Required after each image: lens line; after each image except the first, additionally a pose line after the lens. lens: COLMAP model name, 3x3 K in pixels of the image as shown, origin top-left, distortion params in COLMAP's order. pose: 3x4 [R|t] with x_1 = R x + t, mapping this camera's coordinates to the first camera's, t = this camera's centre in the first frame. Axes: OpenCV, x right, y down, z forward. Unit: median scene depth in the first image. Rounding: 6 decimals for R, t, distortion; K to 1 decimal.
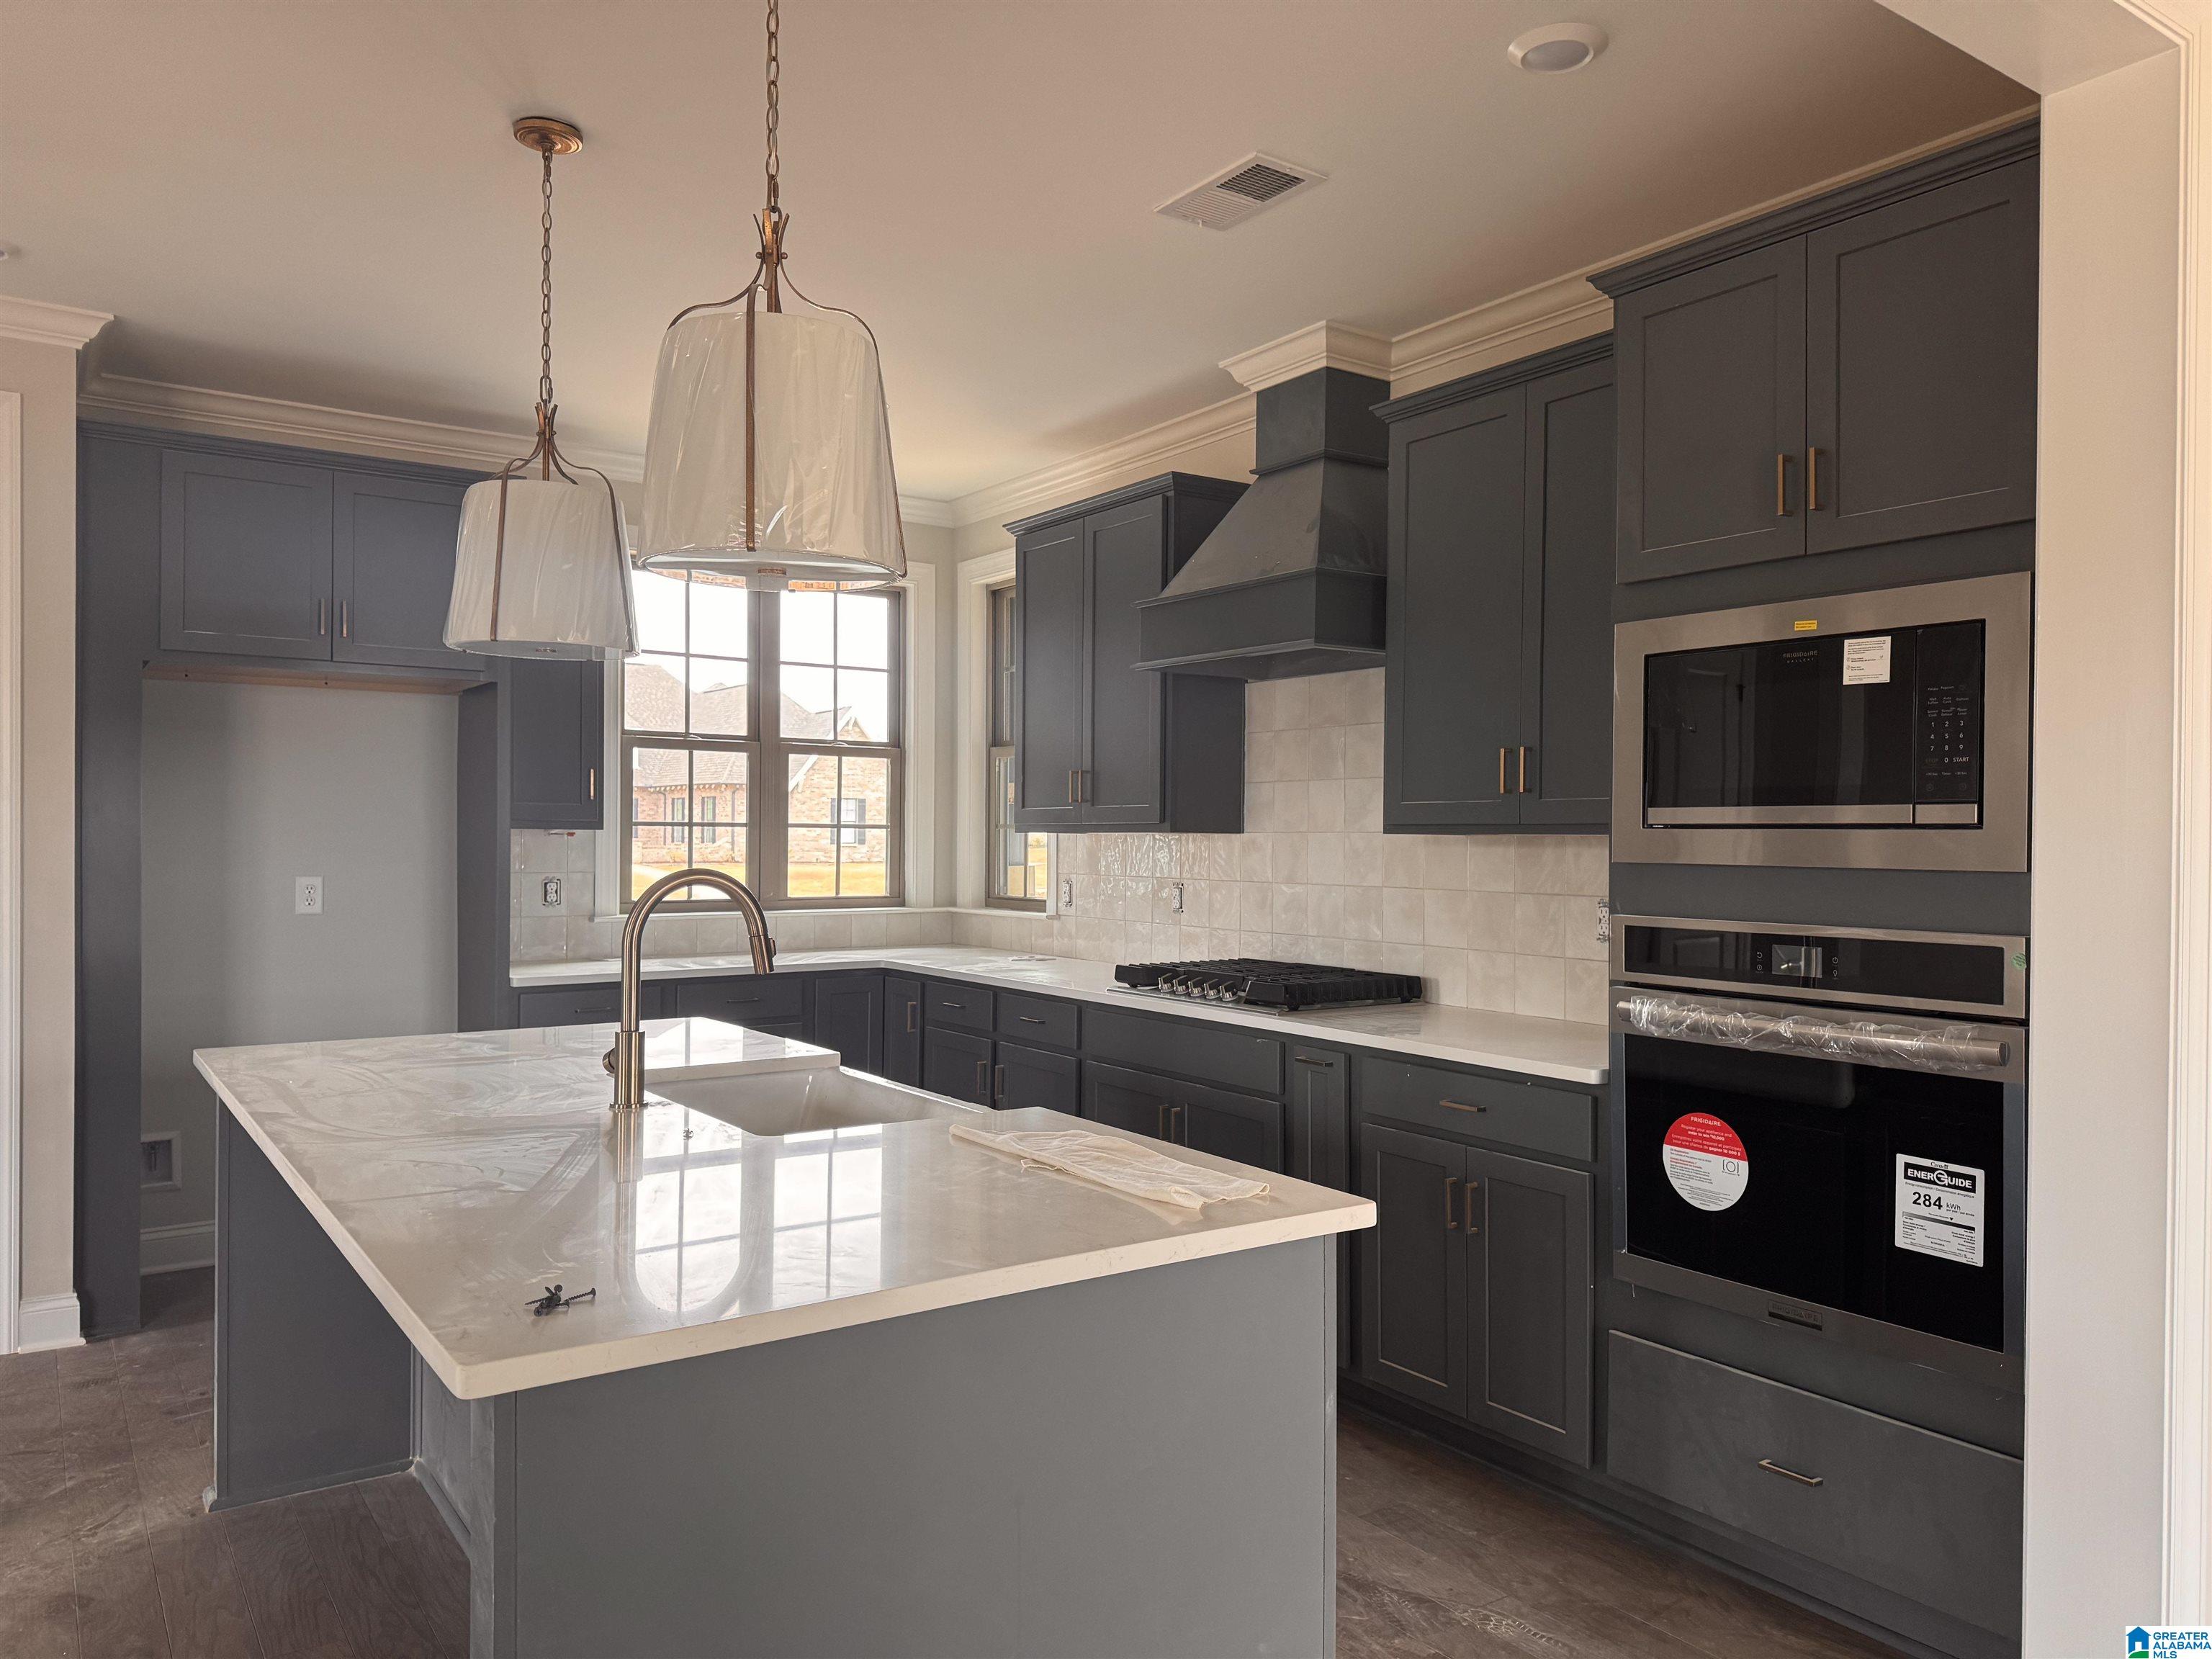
lens RADIAL K [[1566.8, 0, 1106.7], [0, 1566.8, 827.7], [0, 0, 1]] dist [0.013943, -0.019046]
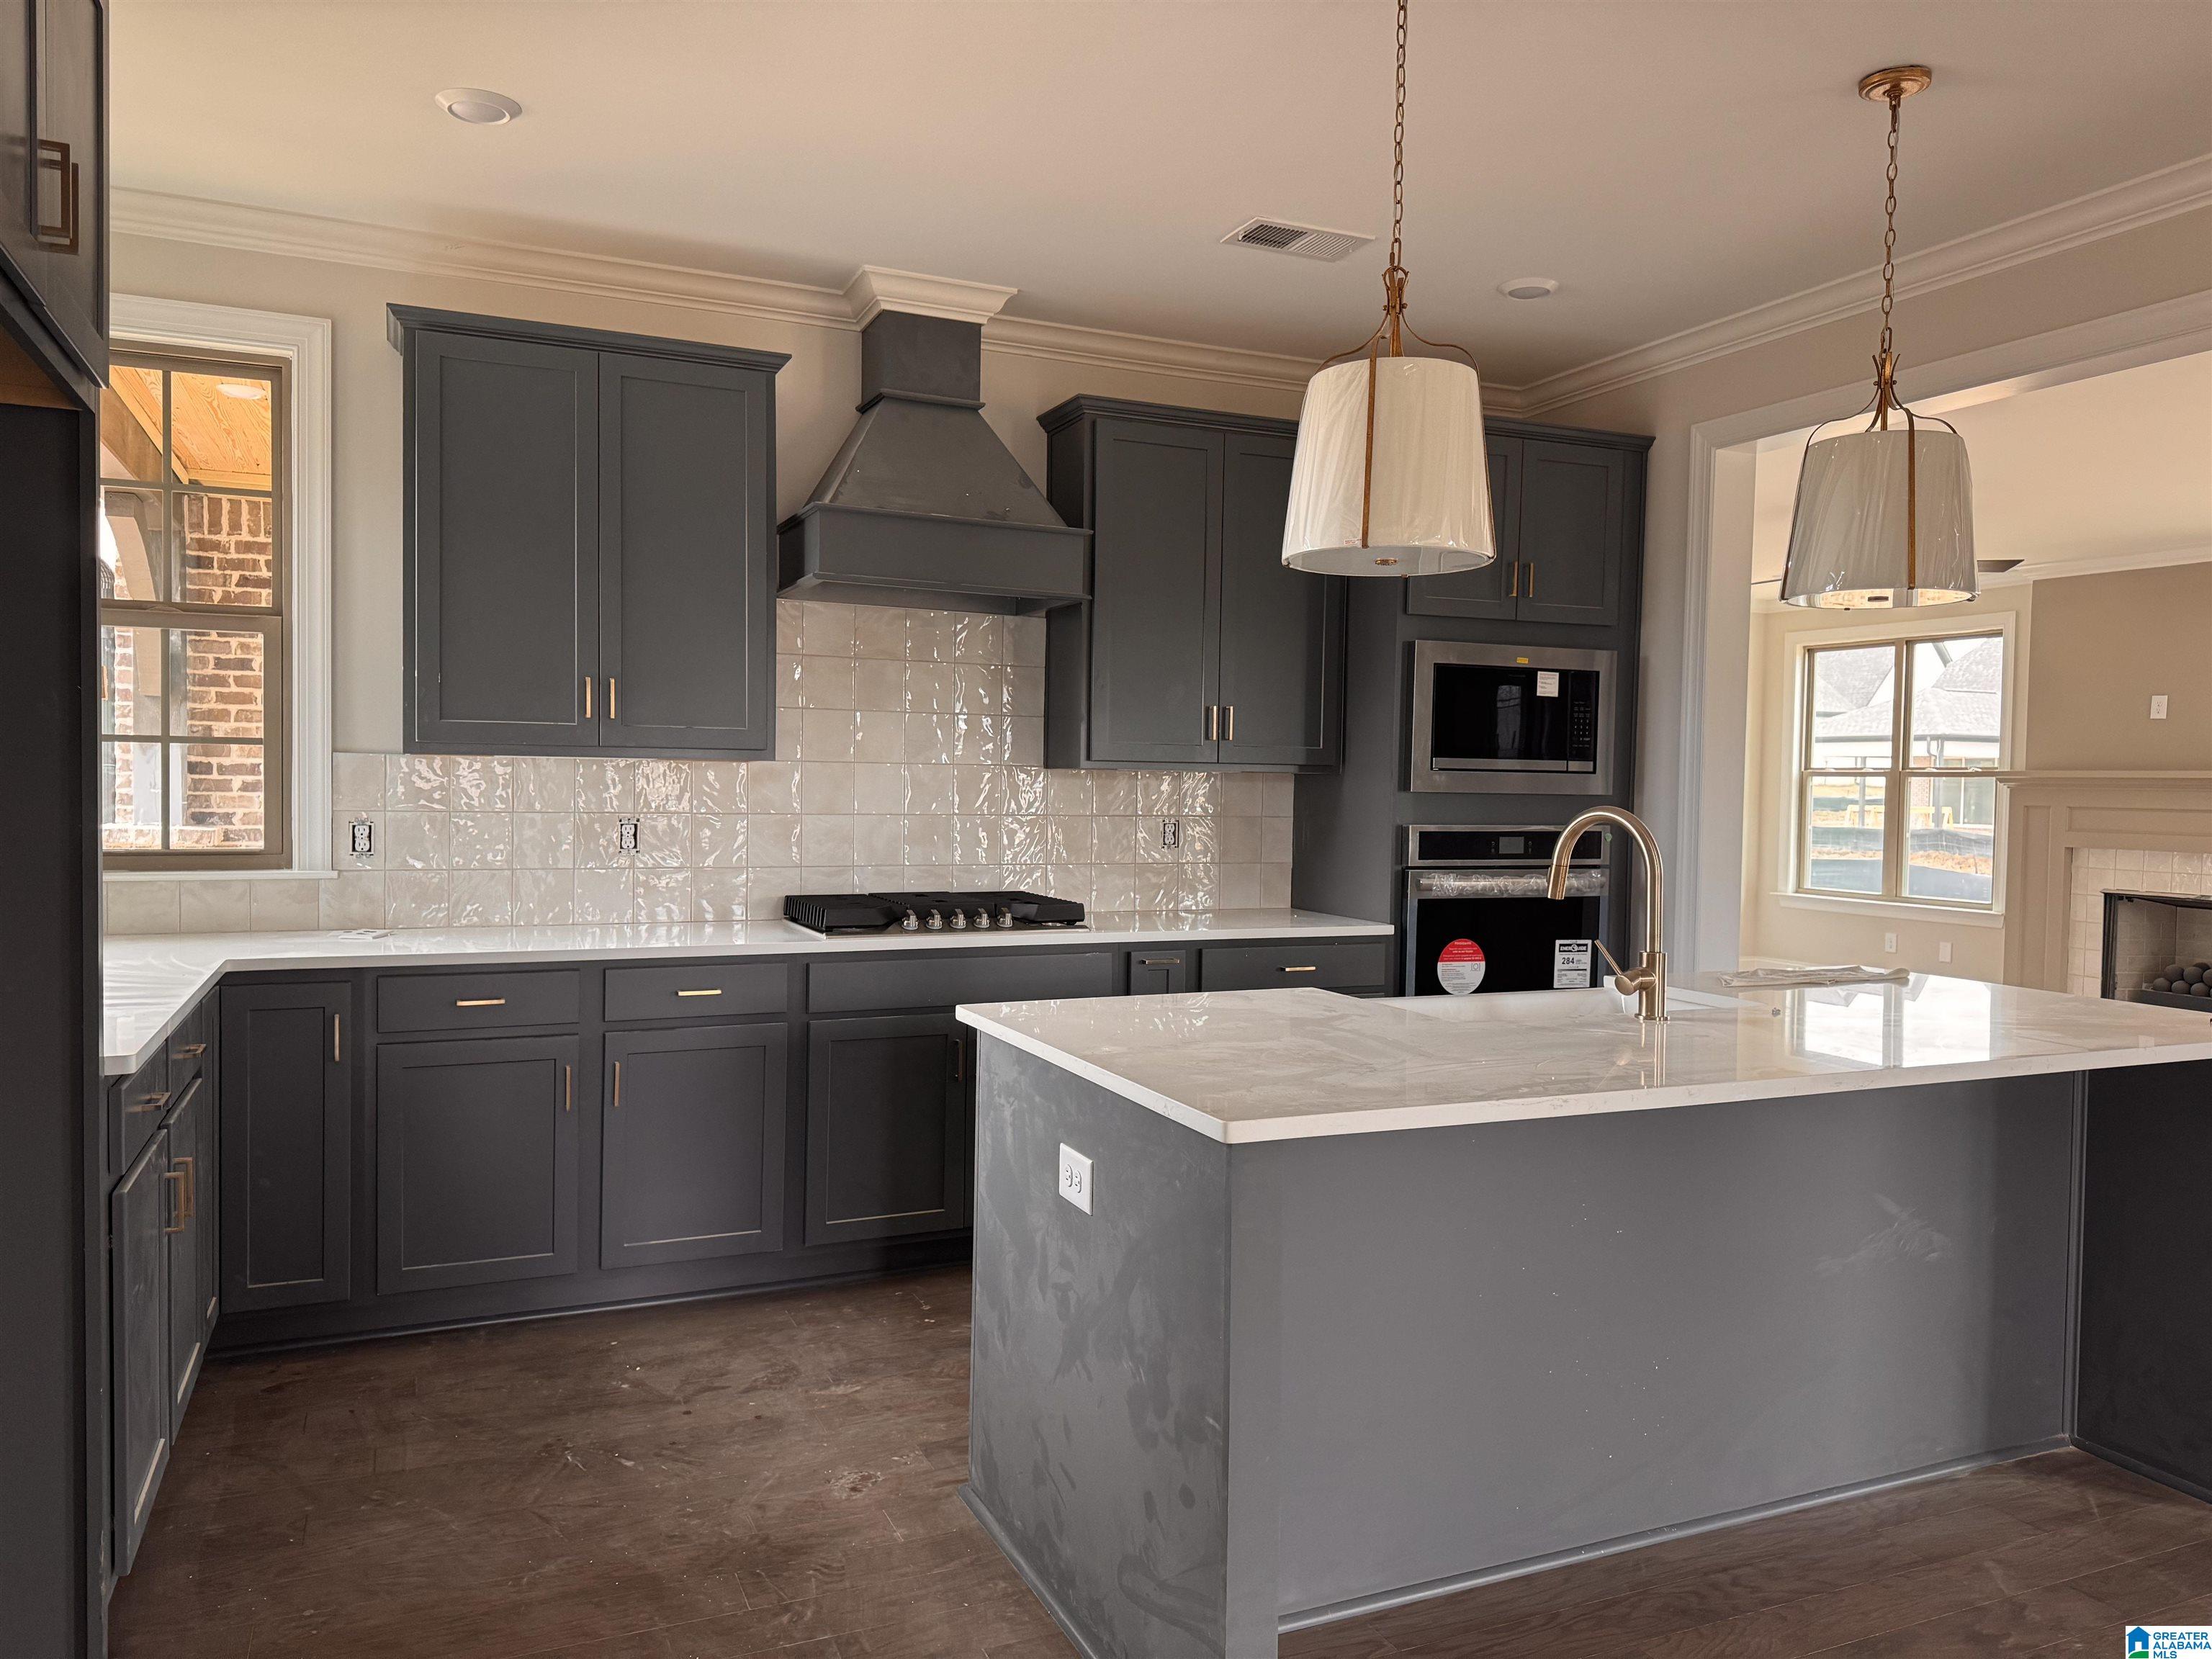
lens RADIAL K [[1566.8, 0, 1108.6], [0, 1566.8, 830.9], [0, 0, 1]] dist [0.013943, -0.019046]
pose [[0.181574, -0.039323, 0.982591, -1.392509], [-0.020725, 0.998825, 0.043802, -0.001391], [-0.983159, -0.028318, 0.180545, 1.108667]]
